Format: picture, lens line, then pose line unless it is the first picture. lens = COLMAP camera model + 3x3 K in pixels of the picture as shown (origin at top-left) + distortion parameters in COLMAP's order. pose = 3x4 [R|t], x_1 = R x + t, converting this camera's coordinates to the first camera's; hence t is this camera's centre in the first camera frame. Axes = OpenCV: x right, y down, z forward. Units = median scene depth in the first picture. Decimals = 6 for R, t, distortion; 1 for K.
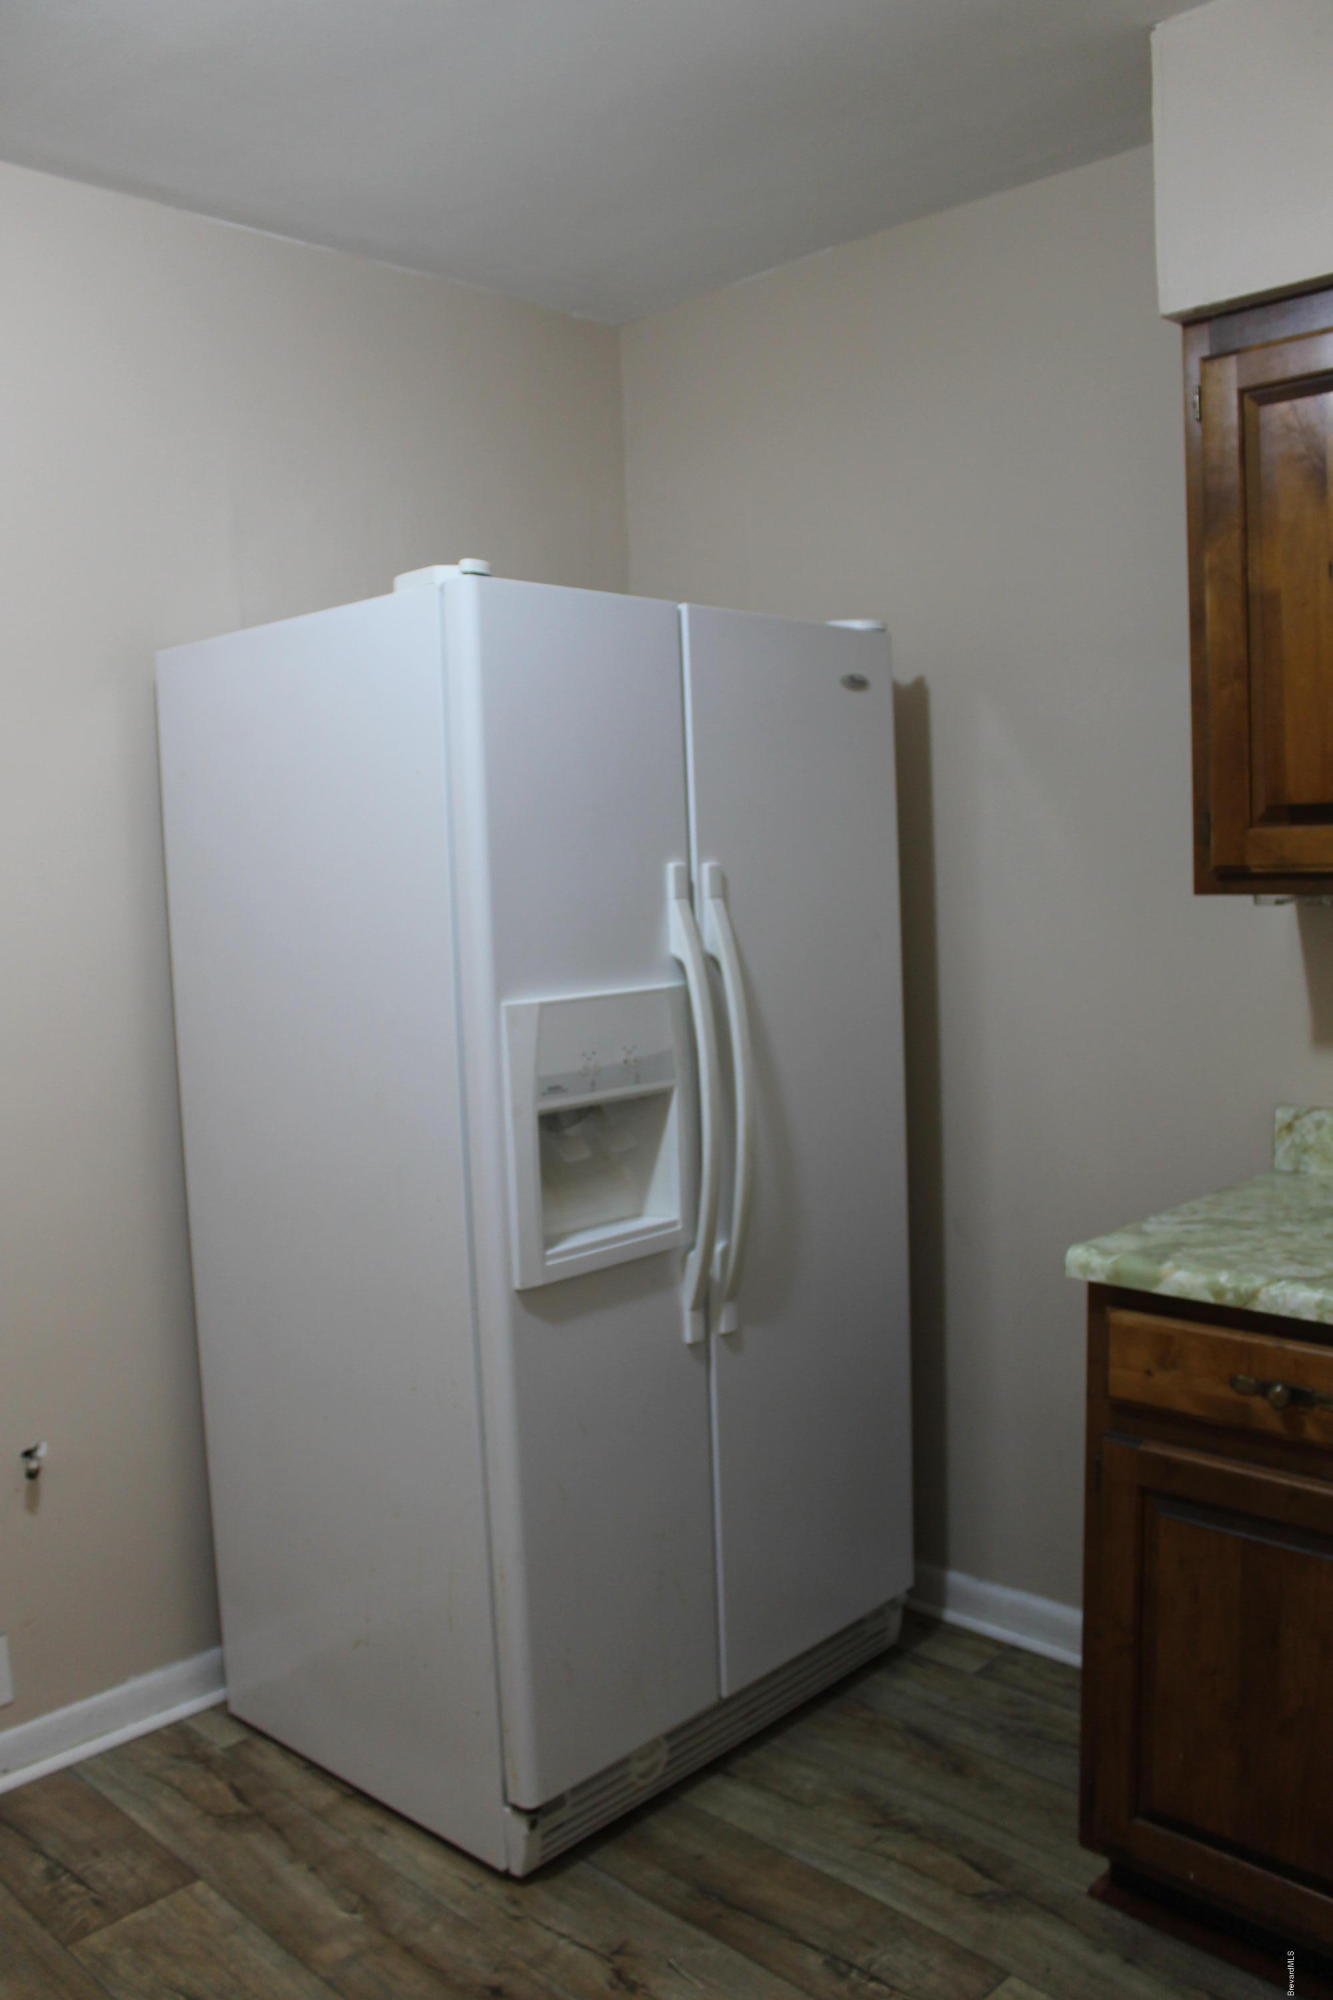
lens RADIAL K [[1681.6, 0, 673.6], [0, 1681.6, 991.6], [0, 0, 1]] dist [-0.163109, 0.145446]
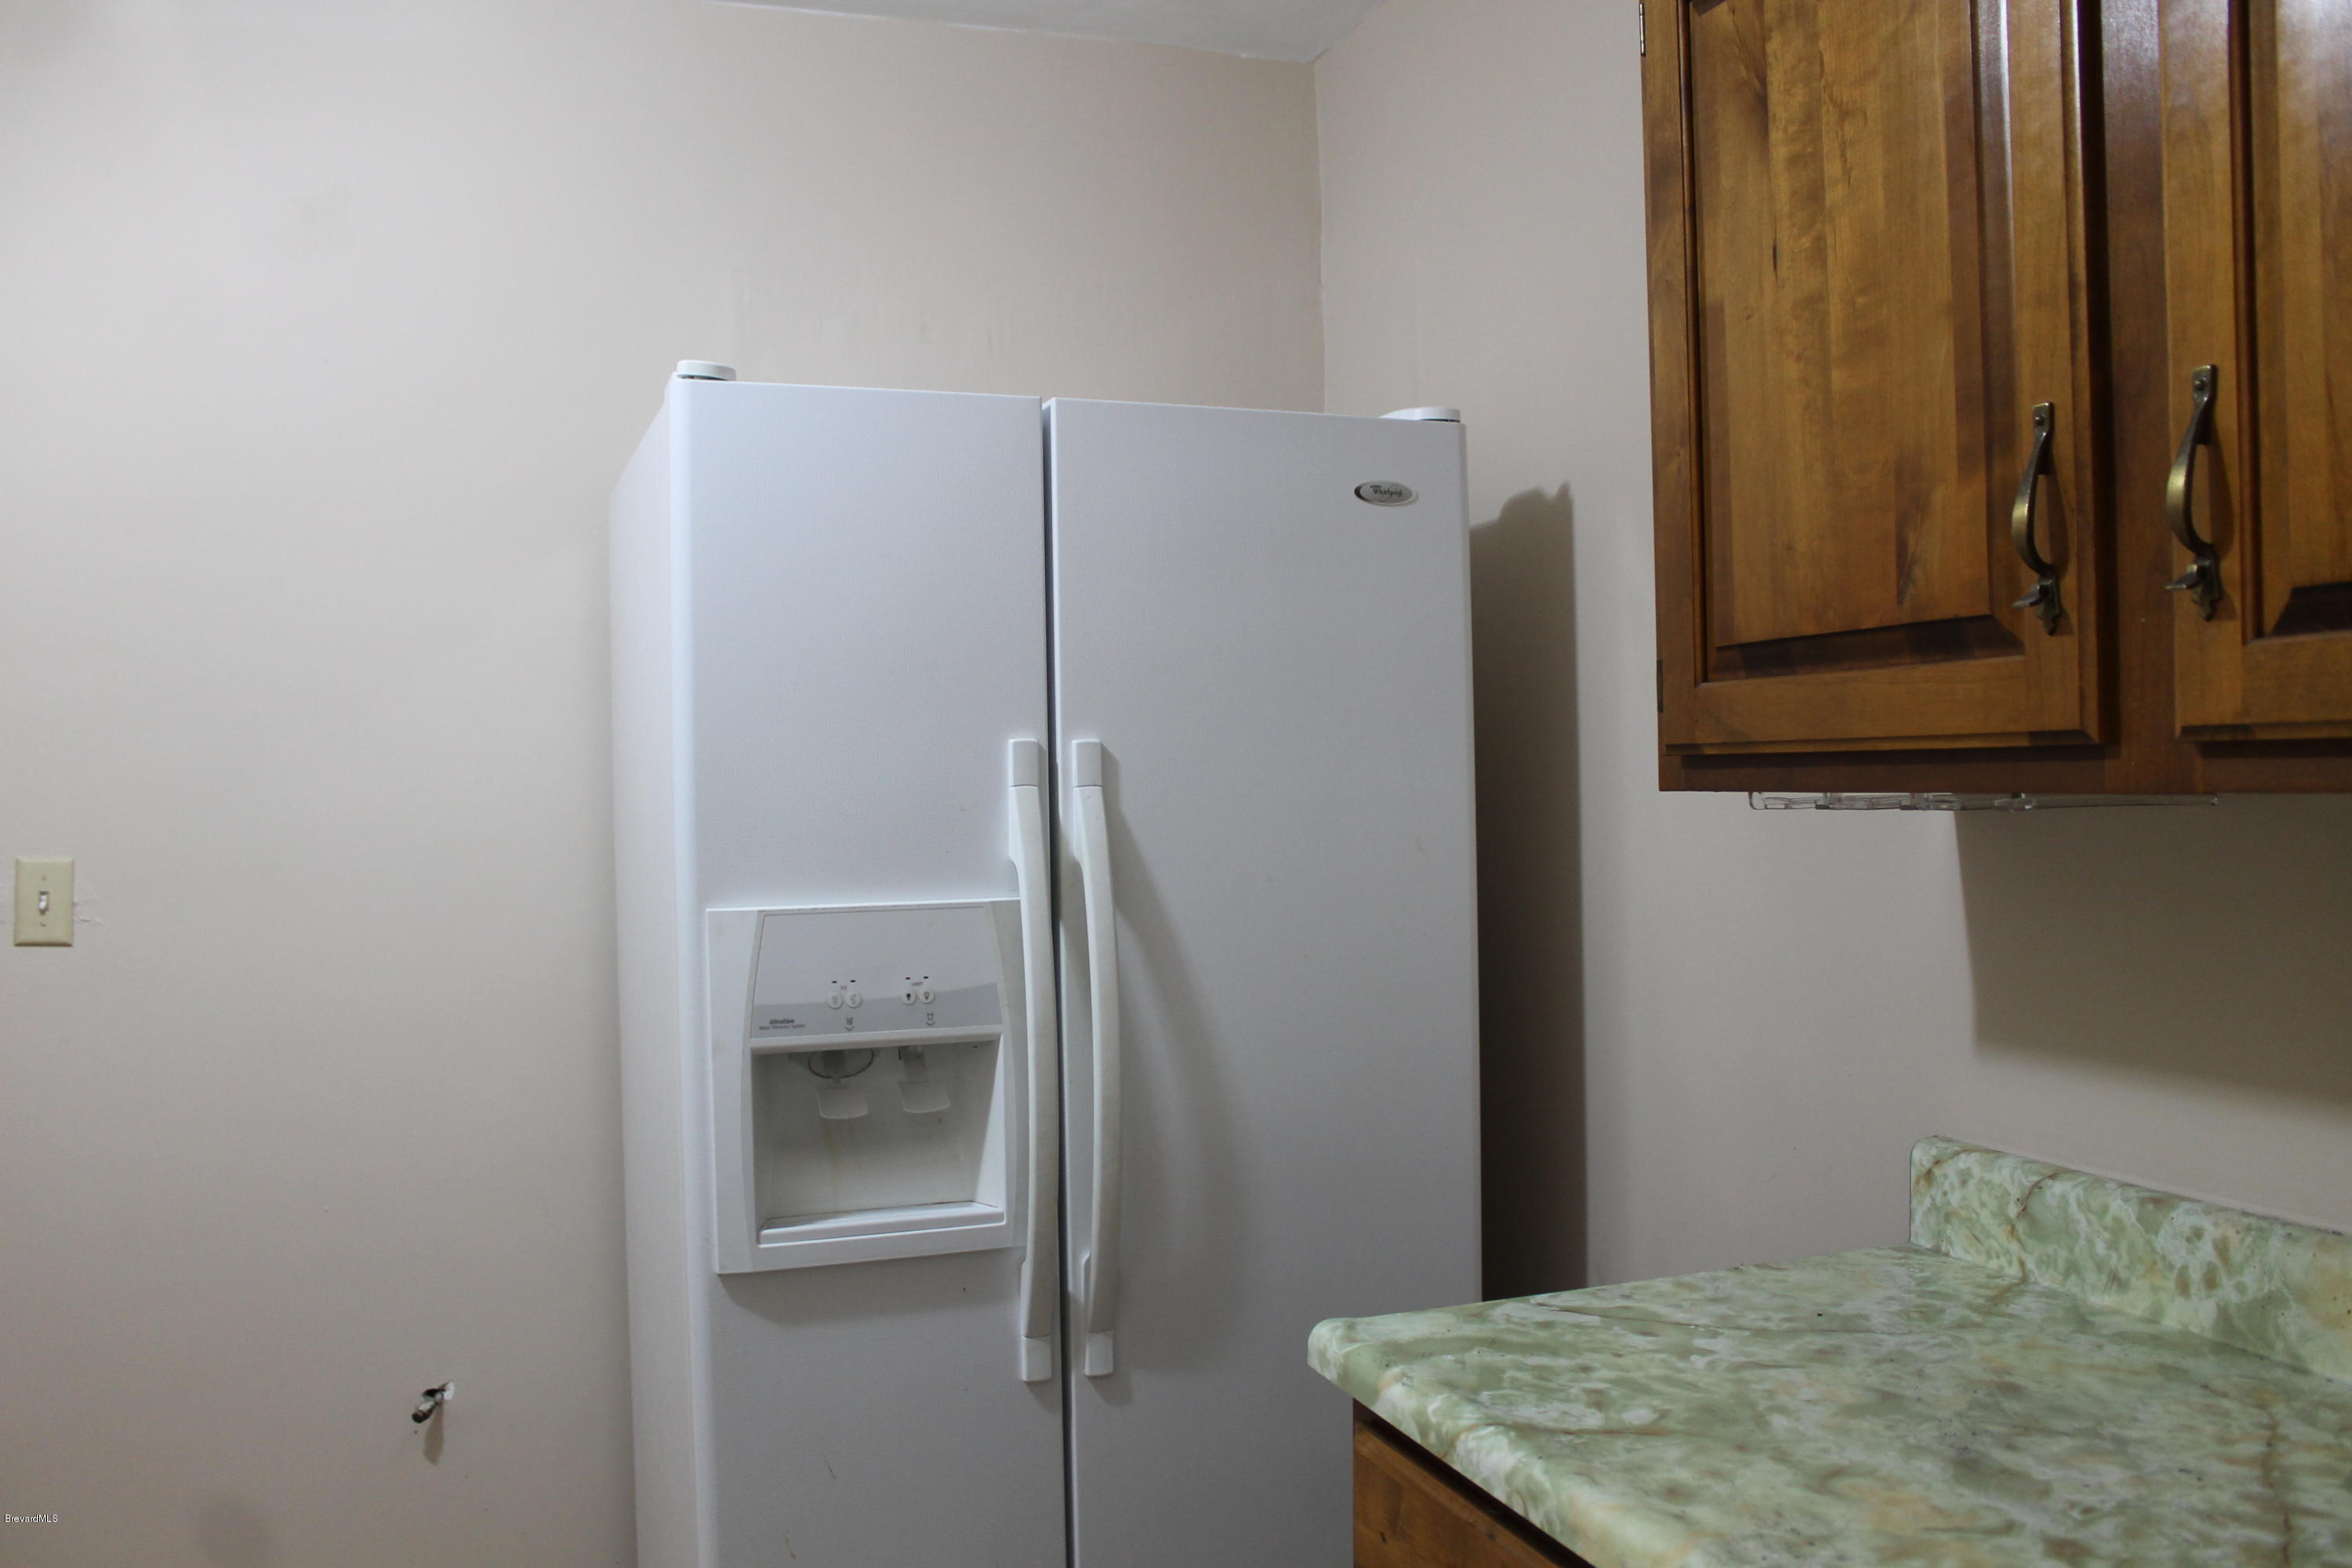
lens RADIAL K [[1977.5, 0, 1168.2], [0, 1977.5, 782.2], [0, 0, 1]] dist [-0.163109, 0.145446]
pose [[0.894313, 0.017981, -0.447081, 0.471073], [-0.047882, 0.997300, -0.055671, -0.010957], [0.444873, 0.071195, 0.892759, 0.244326]]
